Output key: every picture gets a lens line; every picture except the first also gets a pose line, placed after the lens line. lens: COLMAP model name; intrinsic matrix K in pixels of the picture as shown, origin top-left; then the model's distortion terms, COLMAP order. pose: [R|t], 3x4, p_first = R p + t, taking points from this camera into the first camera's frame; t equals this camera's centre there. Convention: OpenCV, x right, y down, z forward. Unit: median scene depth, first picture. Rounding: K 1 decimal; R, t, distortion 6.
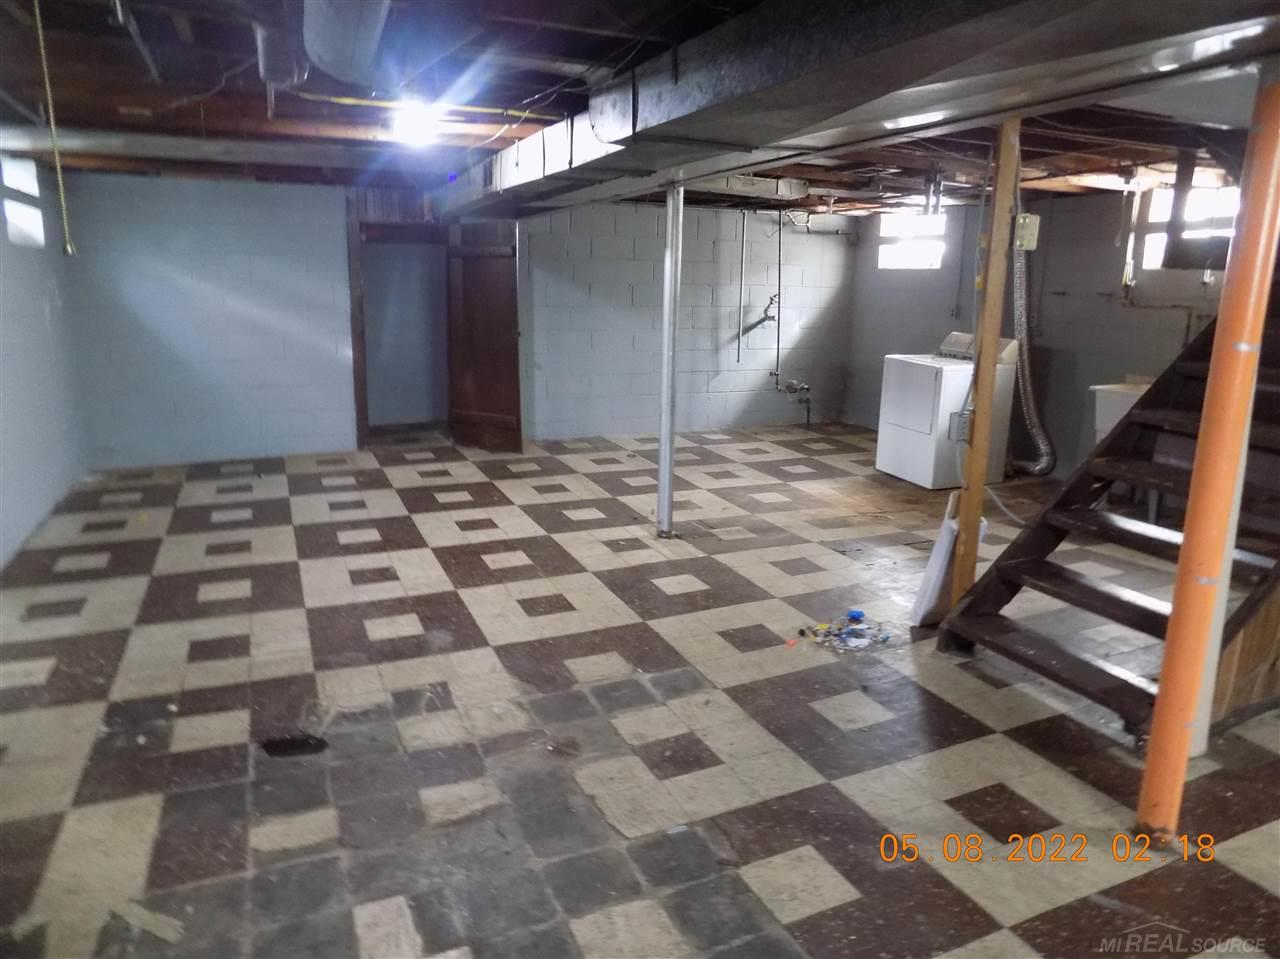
lens RADIAL K [[862.6, 0, 646.8], [0, 862.6, 475.5], [0, 0, 1]] dist [0.003074, 0.003454]
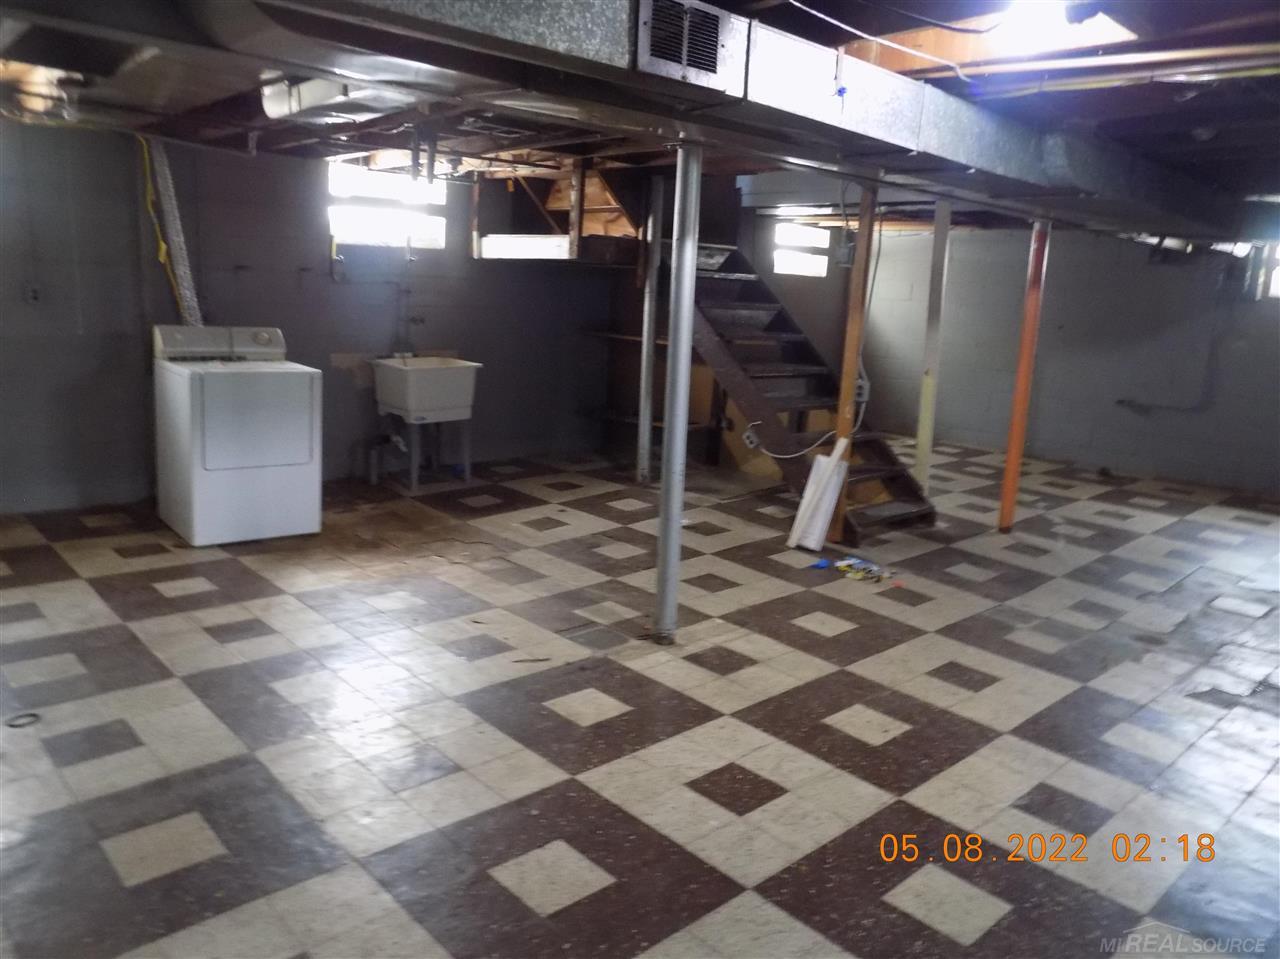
lens RADIAL K [[964.2, 0, 644.6], [0, 964.2, 479.7], [0, 0, 1]] dist [-0.039953, 0.001027]
pose [[-0.349823, -0.215100, 0.911787, -0.697609], [0.151692, 0.947433, 0.281709, -0.293383], [-0.924453, 0.236859, -0.298805, 1.289574]]
